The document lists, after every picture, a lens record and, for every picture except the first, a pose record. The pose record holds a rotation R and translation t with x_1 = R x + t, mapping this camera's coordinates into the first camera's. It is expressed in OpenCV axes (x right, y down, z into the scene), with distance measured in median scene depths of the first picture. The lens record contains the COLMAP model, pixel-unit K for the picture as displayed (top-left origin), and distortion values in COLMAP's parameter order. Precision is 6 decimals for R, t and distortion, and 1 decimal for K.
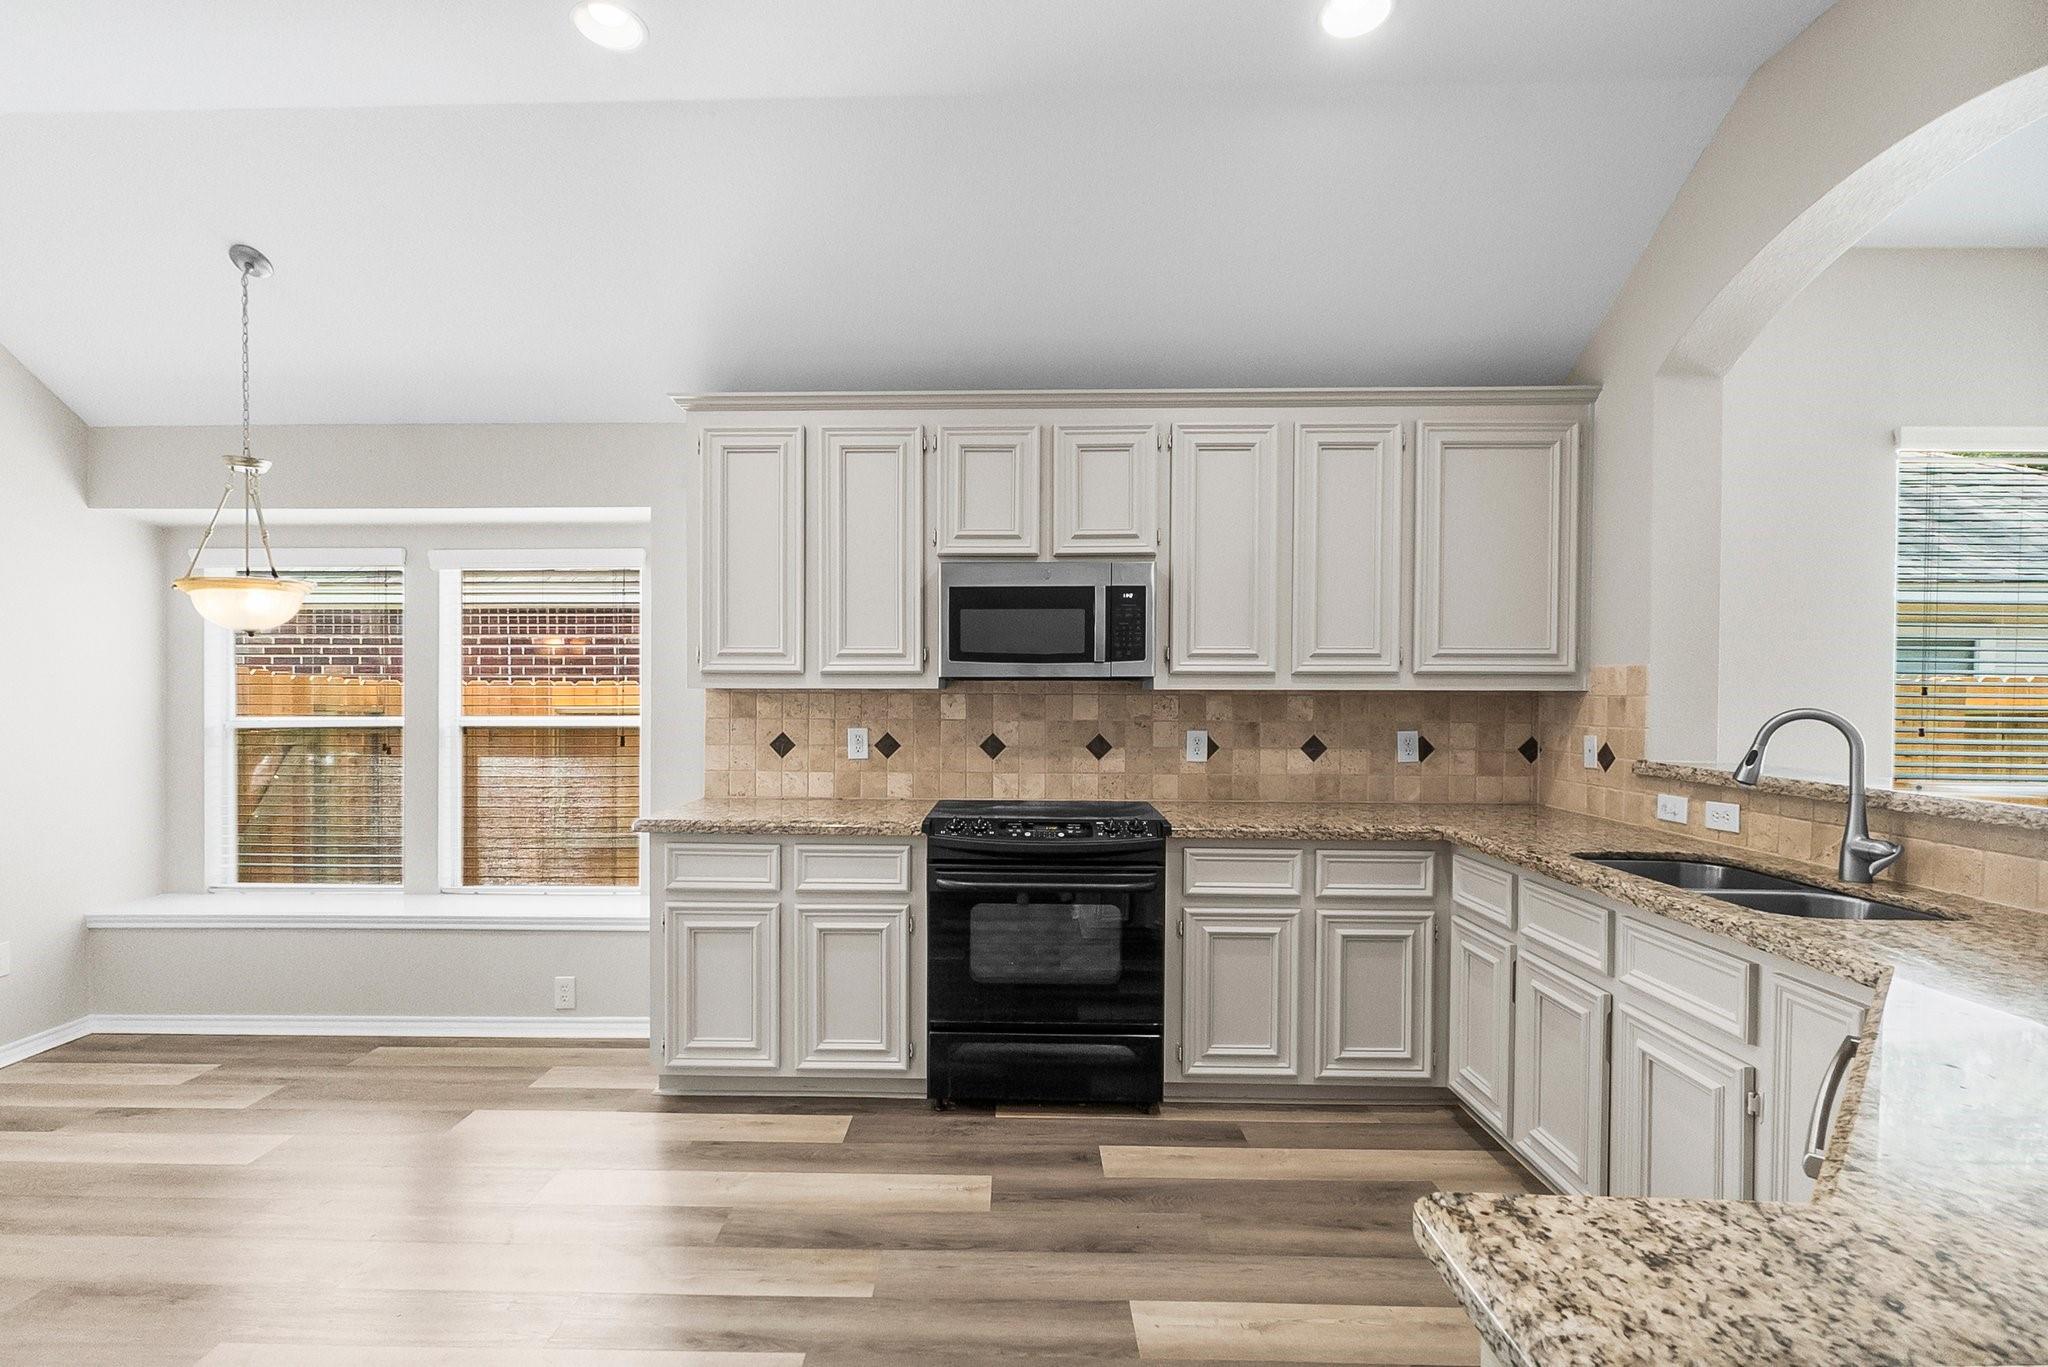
lens RADIAL K [[944.4, 0, 996.8], [0, 944.4, 705.6], [0, 0, 1]] dist [0.008661, 0.000007]
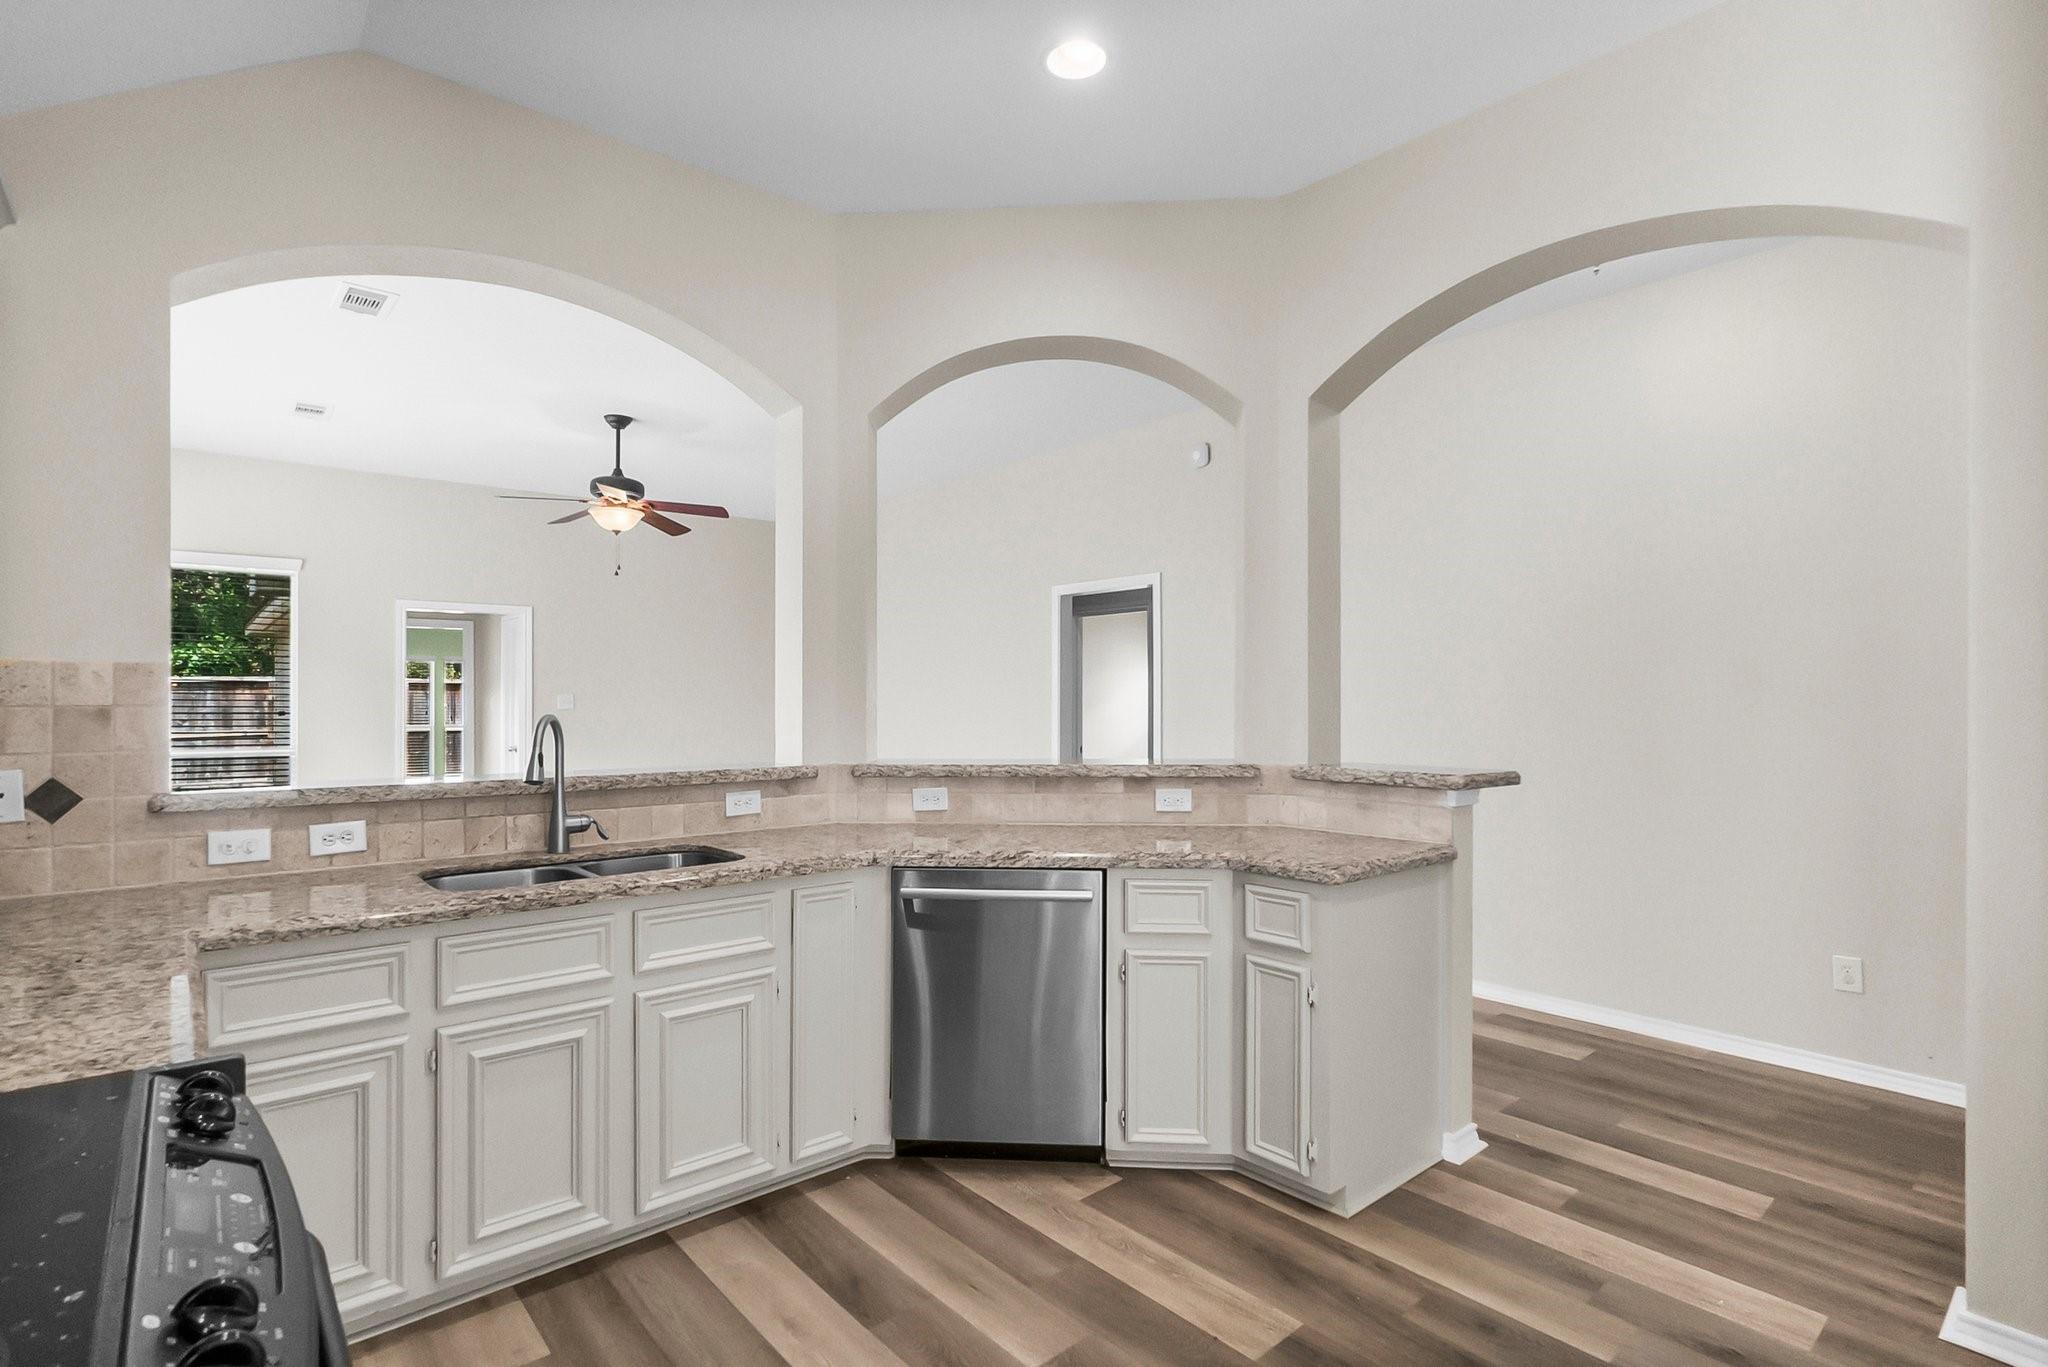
lens RADIAL K [[981.6, 0, 997.4], [0, 981.6, 695.5], [0, 0, 1]] dist [-0.009703, 0.000137]
pose [[-0.661549, 0.001115, 0.749901, -0.298983], [0.010809, 0.999909, 0.008050, -0.016682], [-0.749824, 0.013431, -0.661501, 0.991671]]
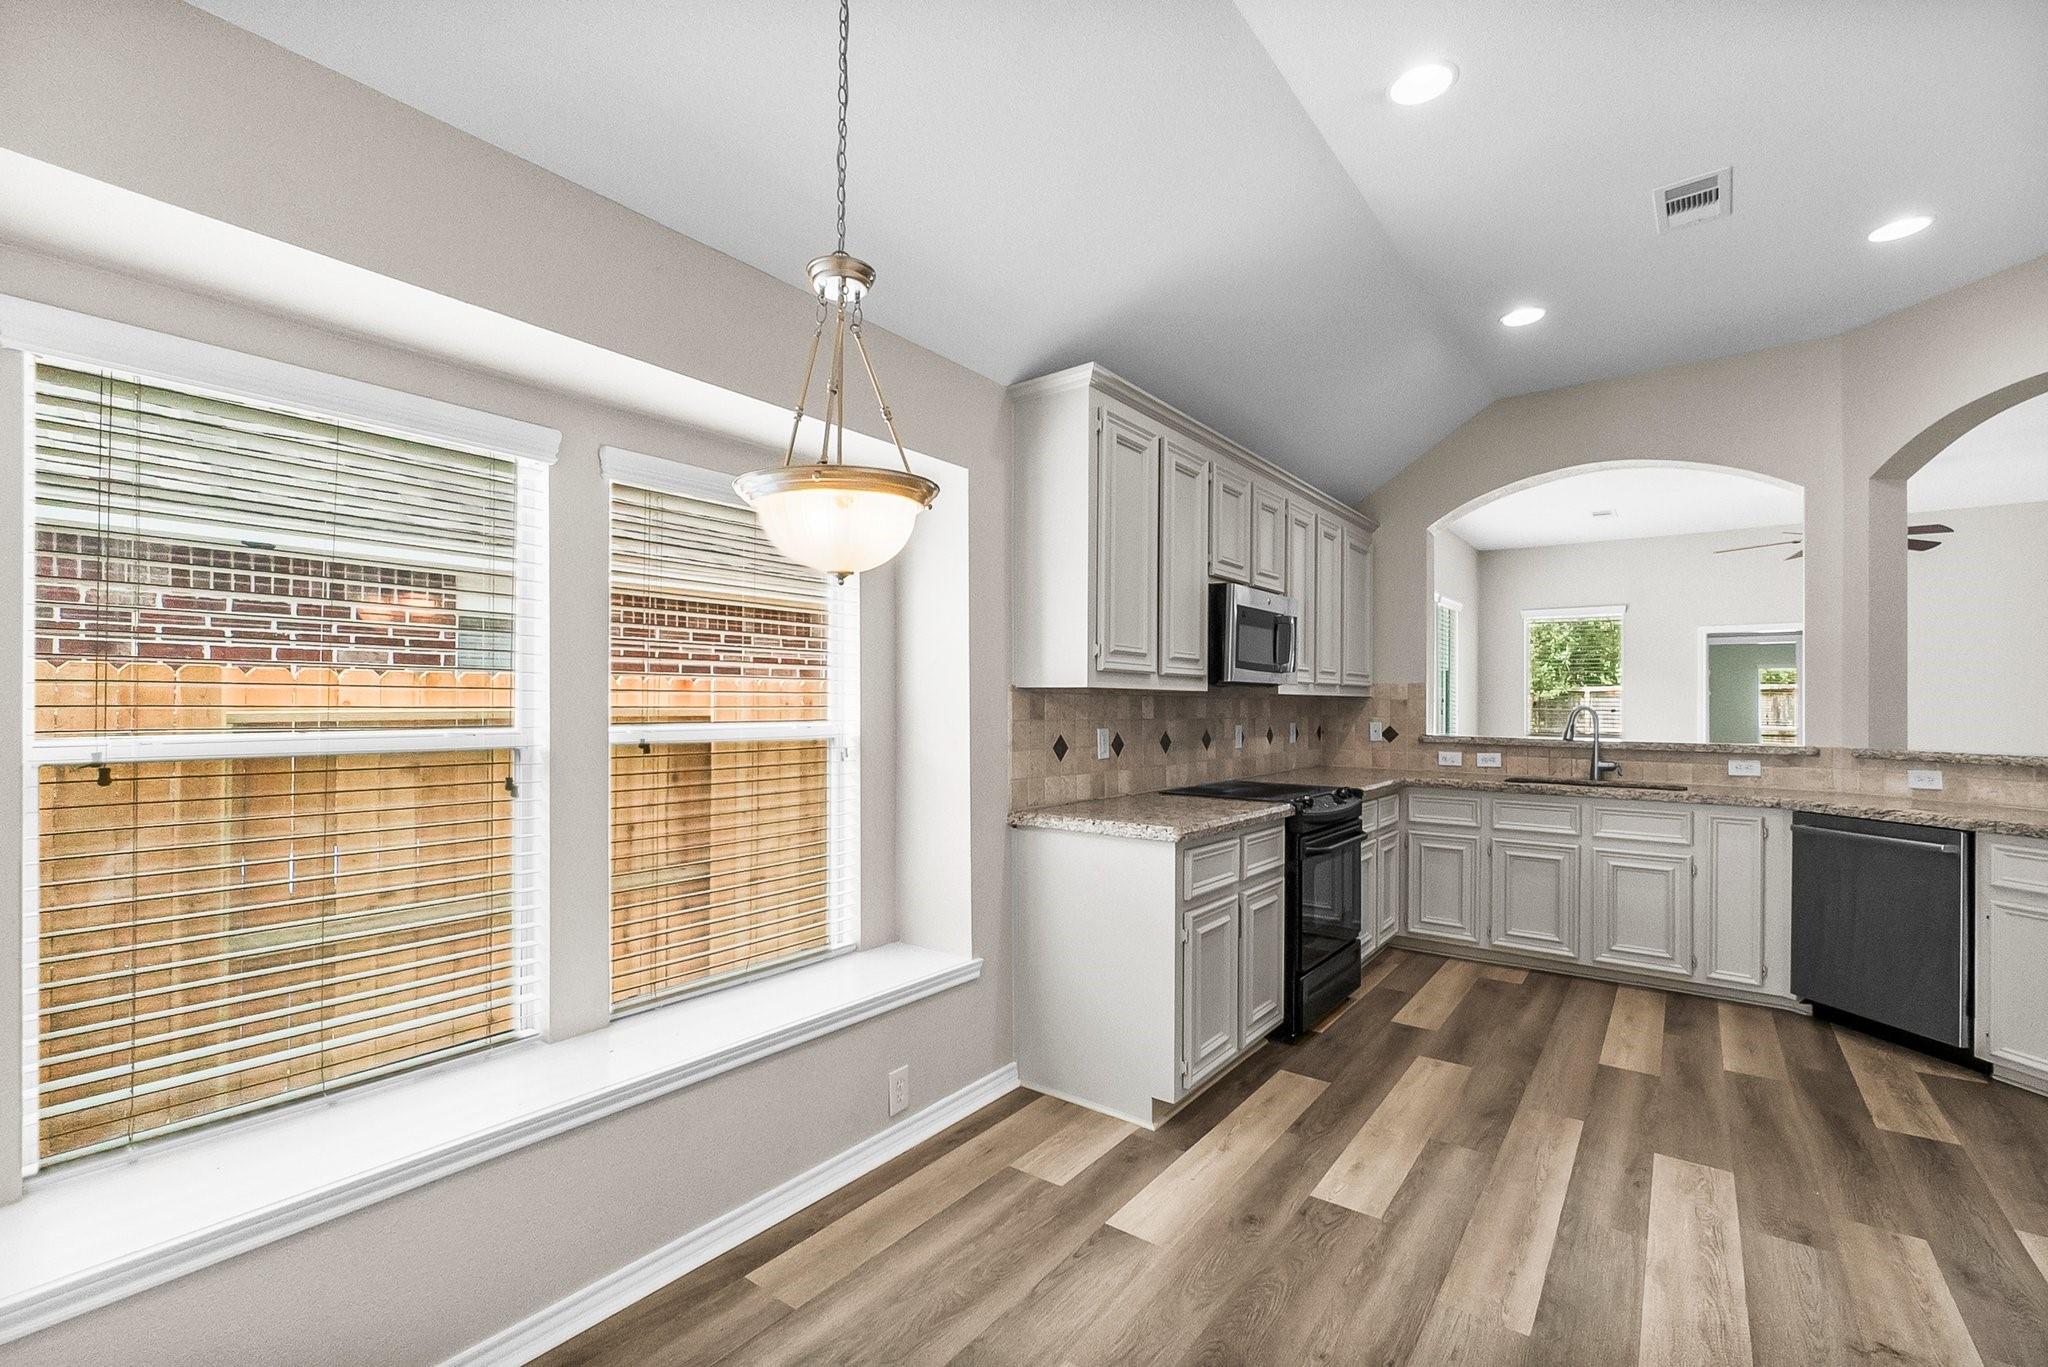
lens RADIAL K [[889.3, 0, 1007.1], [0, 889.3, 693.1], [0, 0, 1]] dist [0.000302, 0.000446]
pose [[0.593494, 0.009982, 0.804777, -1.170871], [0.006183, 0.999837, -0.016962, 0.000979], [-0.804815, 0.015043, 0.593335, 0.610274]]
